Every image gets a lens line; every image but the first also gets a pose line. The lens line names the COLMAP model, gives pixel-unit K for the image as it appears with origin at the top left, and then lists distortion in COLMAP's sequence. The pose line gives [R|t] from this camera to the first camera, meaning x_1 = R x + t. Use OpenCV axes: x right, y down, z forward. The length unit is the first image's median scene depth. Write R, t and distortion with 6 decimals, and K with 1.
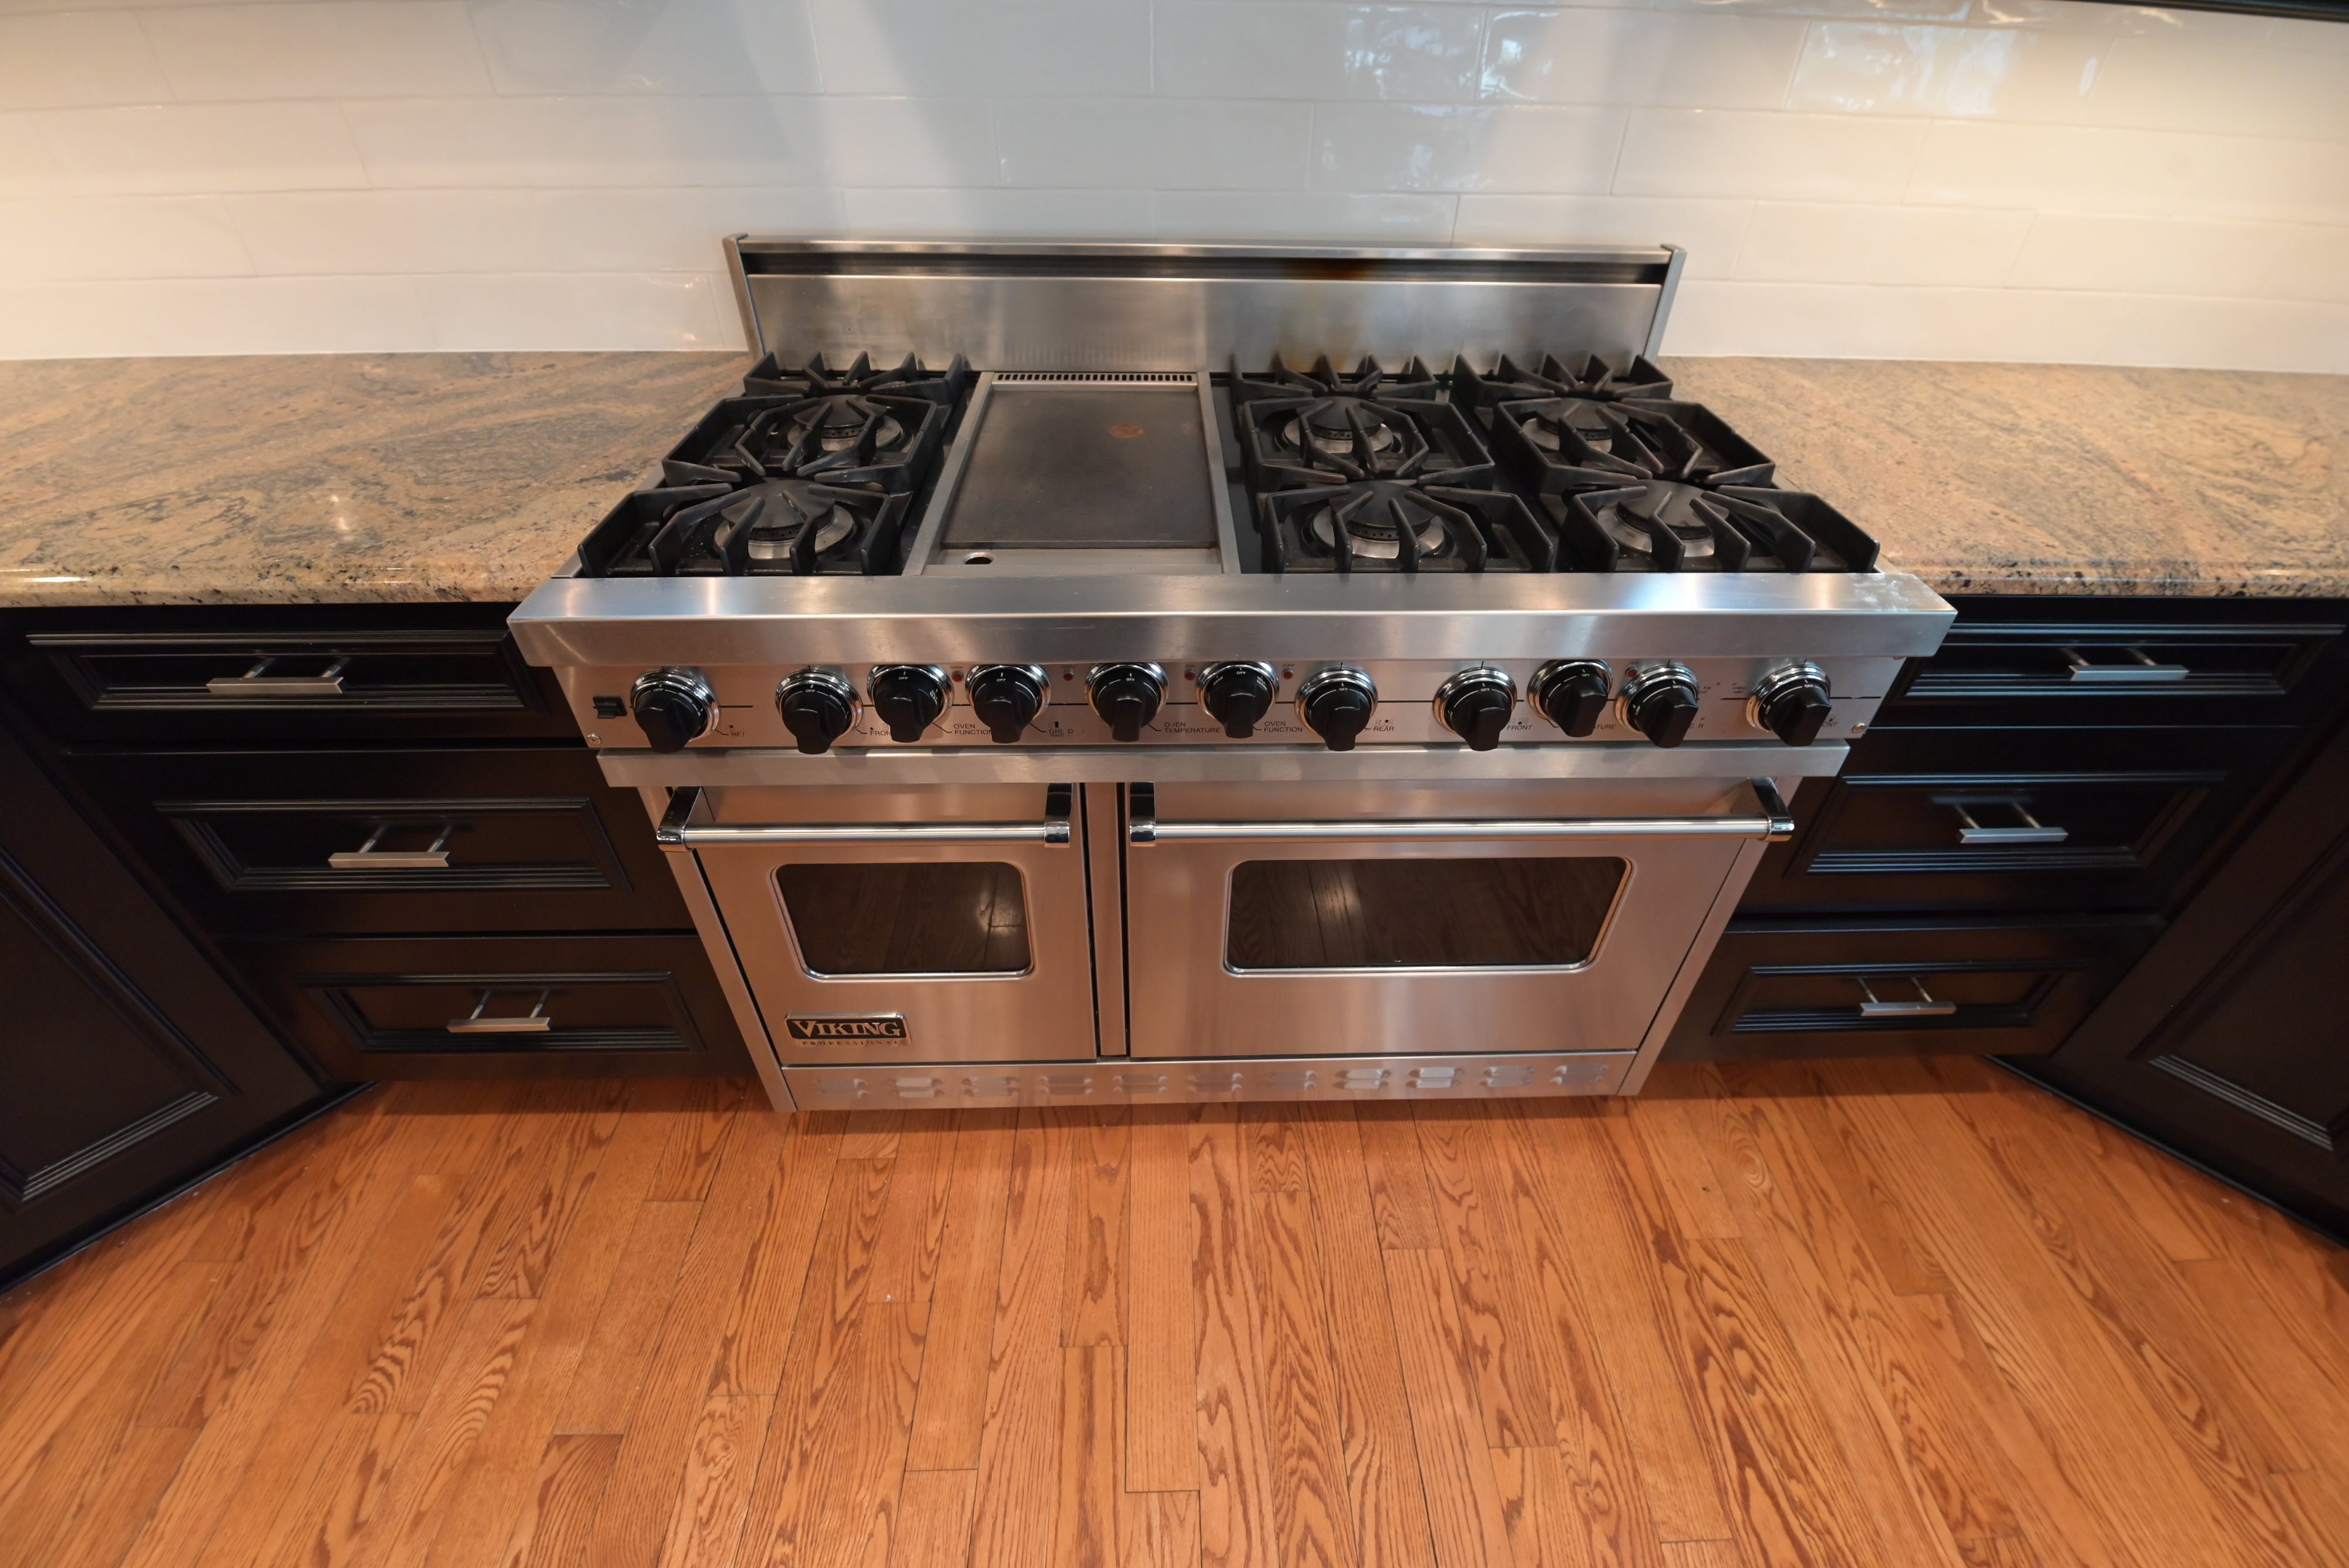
lens RADIAL K [[997.9, 0, 1176.7], [0, 997.9, 756.3], [0, 0, 1]] dist [-0.018626, -0.002960]
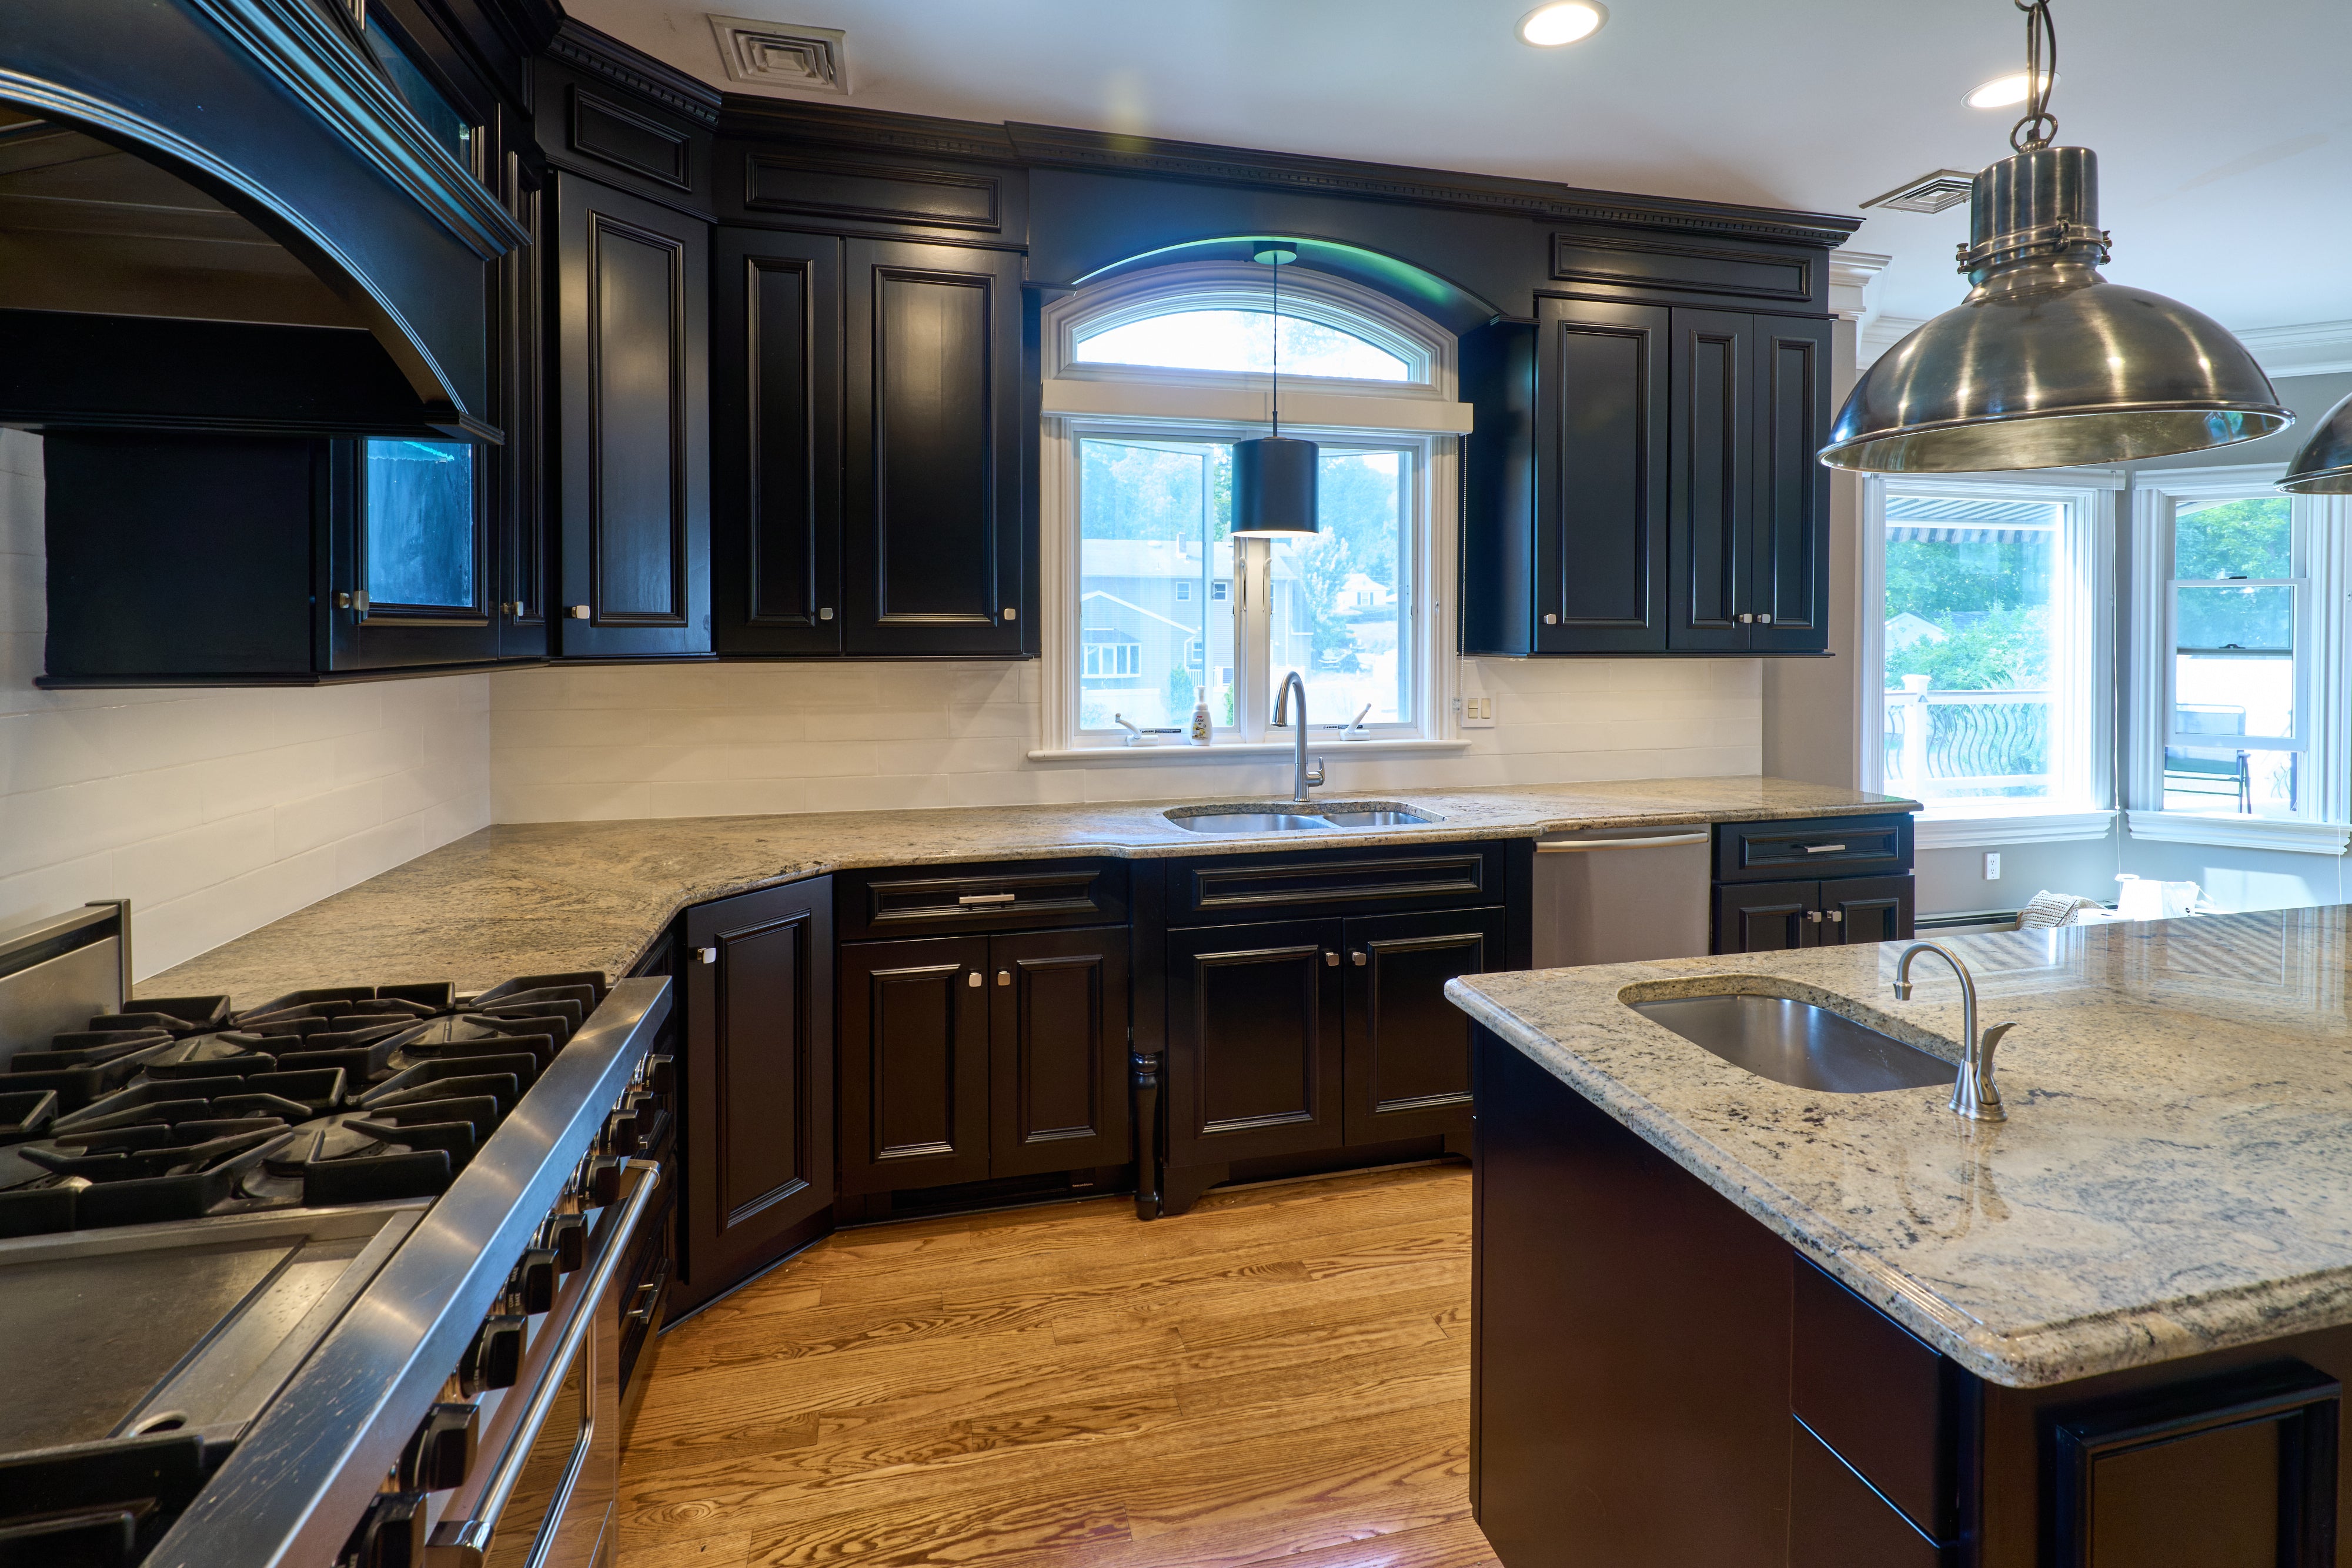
lens RADIAL K [[1094.3, 0, 1185.0], [0, 1094.3, 640.2], [0, 0, 1]] dist [0.002438, -0.000077]
pose [[-0.214255, -0.021624, 0.976538, -0.841886], [0.601558, 0.784741, 0.149360, -0.240342], [-0.769560, 0.619446, -0.155127, 0.174977]]
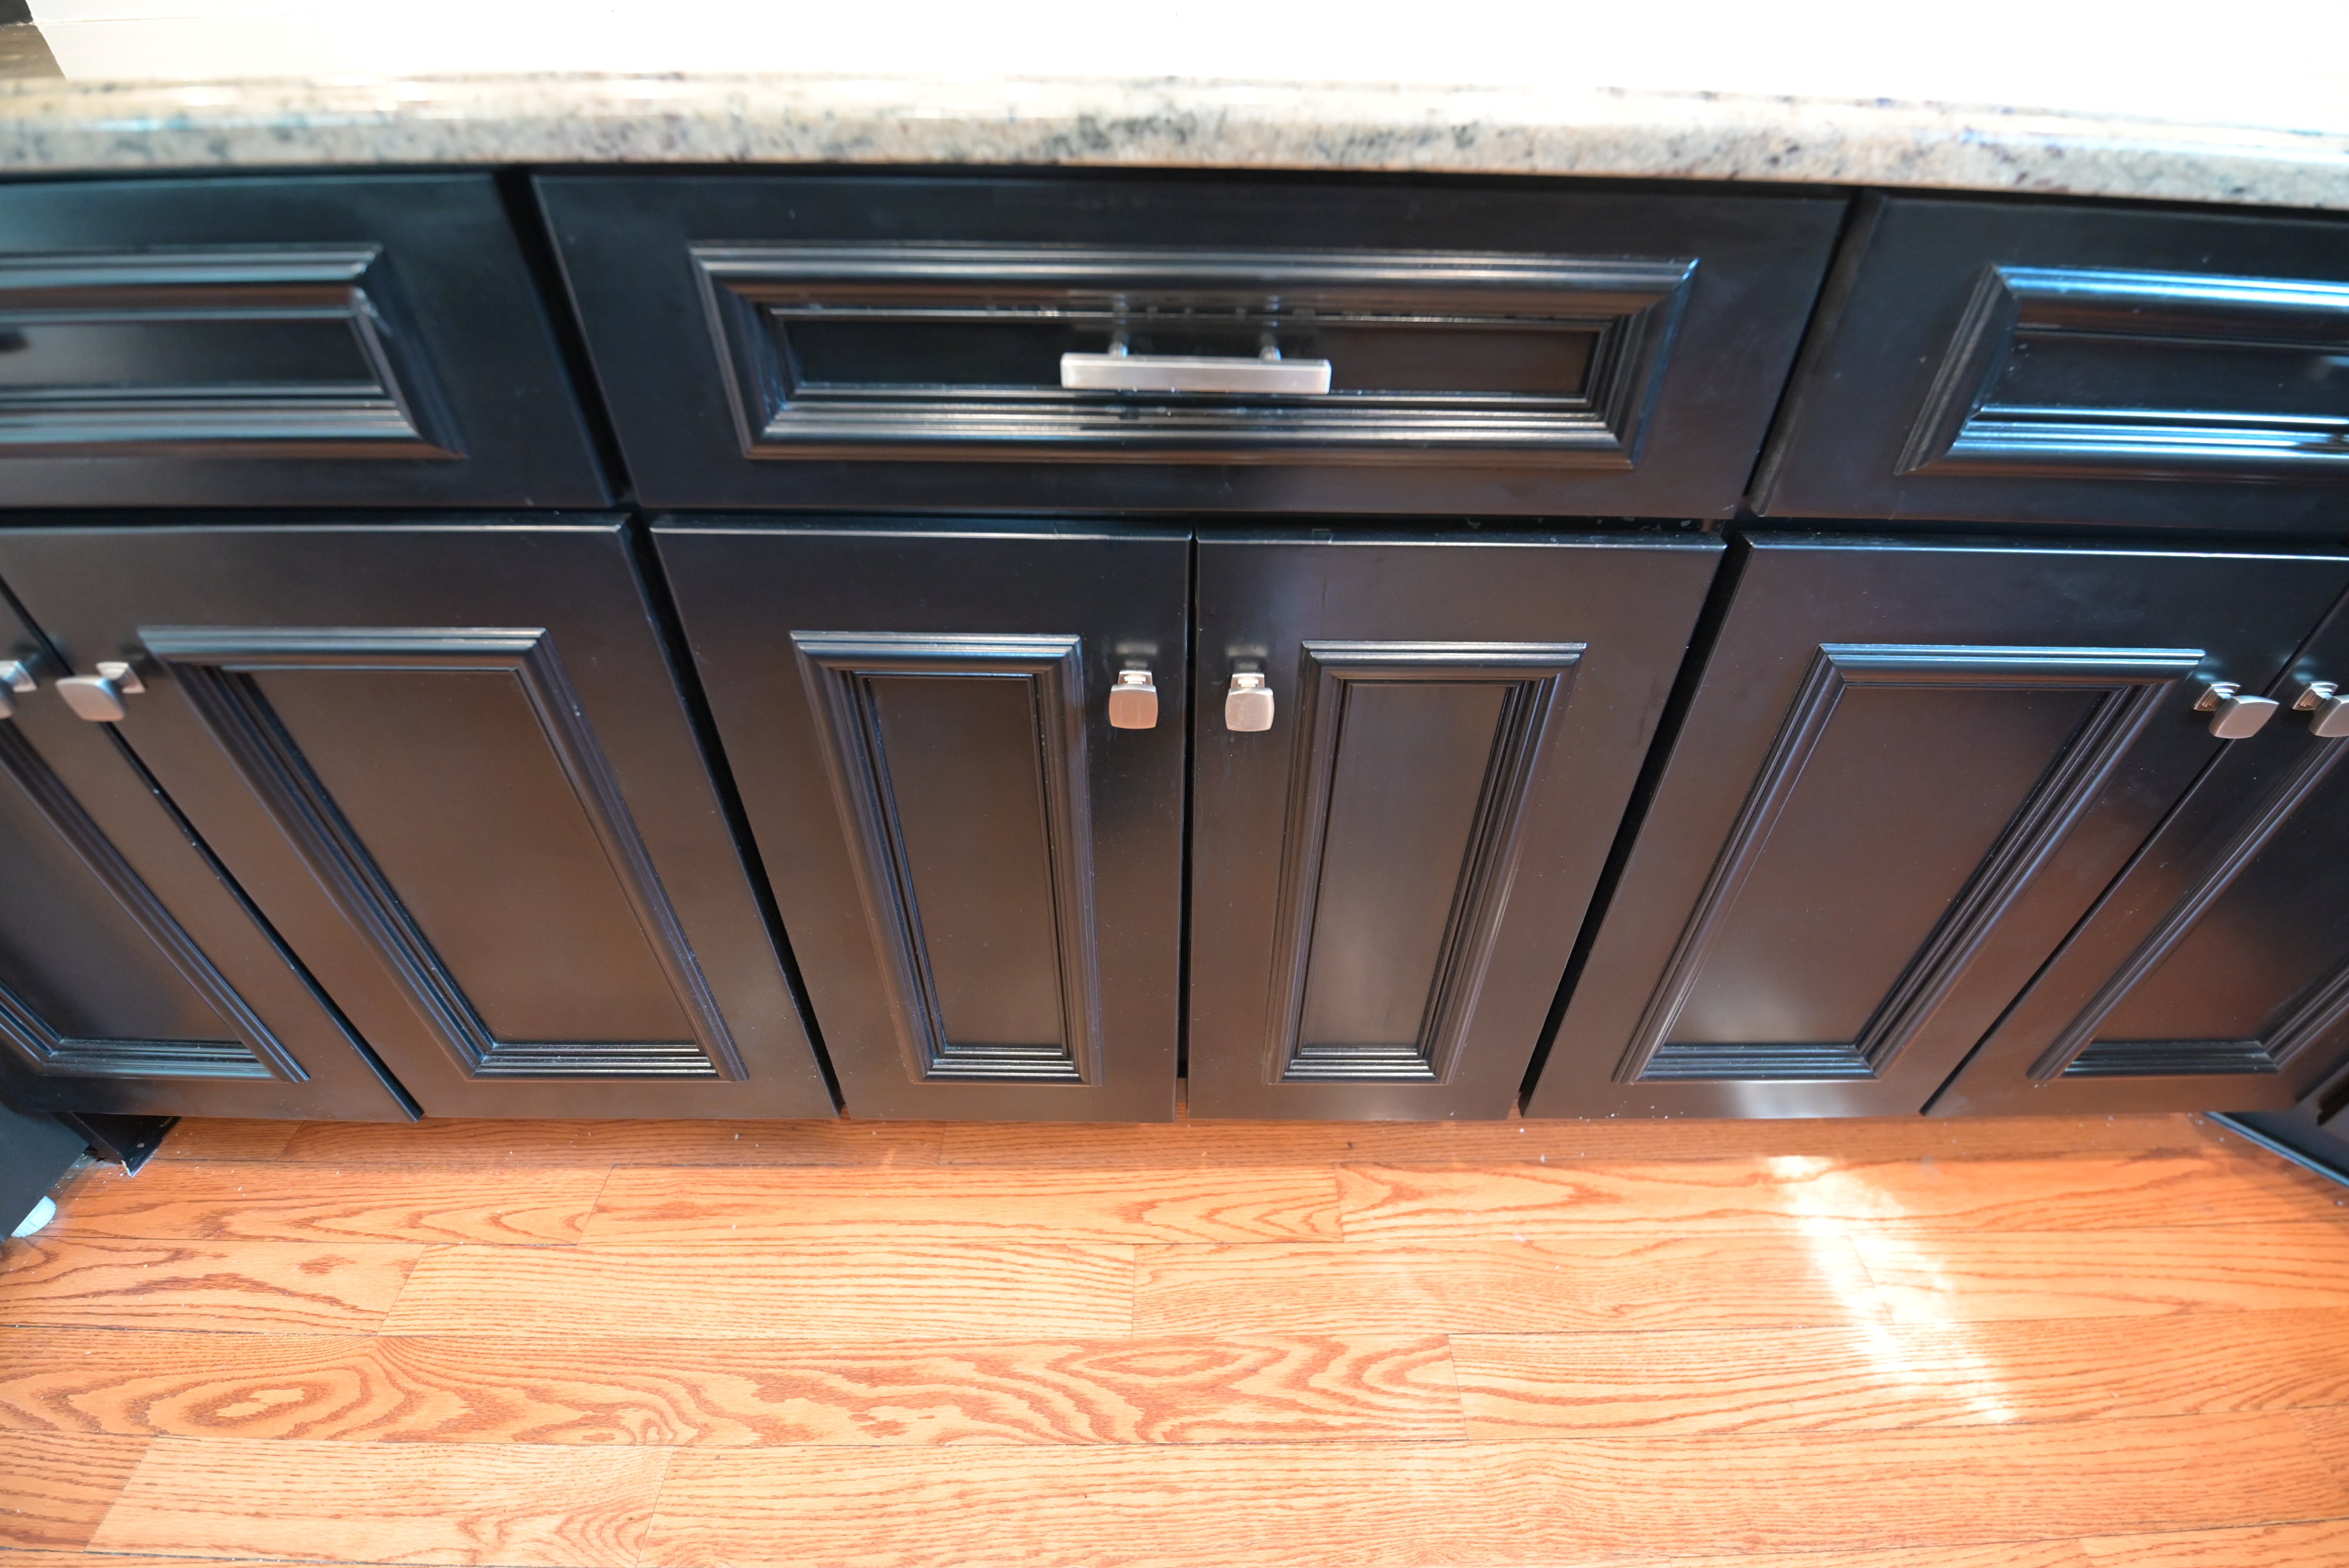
lens RADIAL K [[997.9, 0, 1176.7], [0, 997.9, 756.3], [0, 0, 1]] dist [-0.018626, -0.002960]
pose [[-0.018467, 0.607753, -0.793912, -0.725444], [-0.631590, 0.608466, 0.480482, 0.530156], [0.775082, 0.510300, 0.372614, -0.175269]]
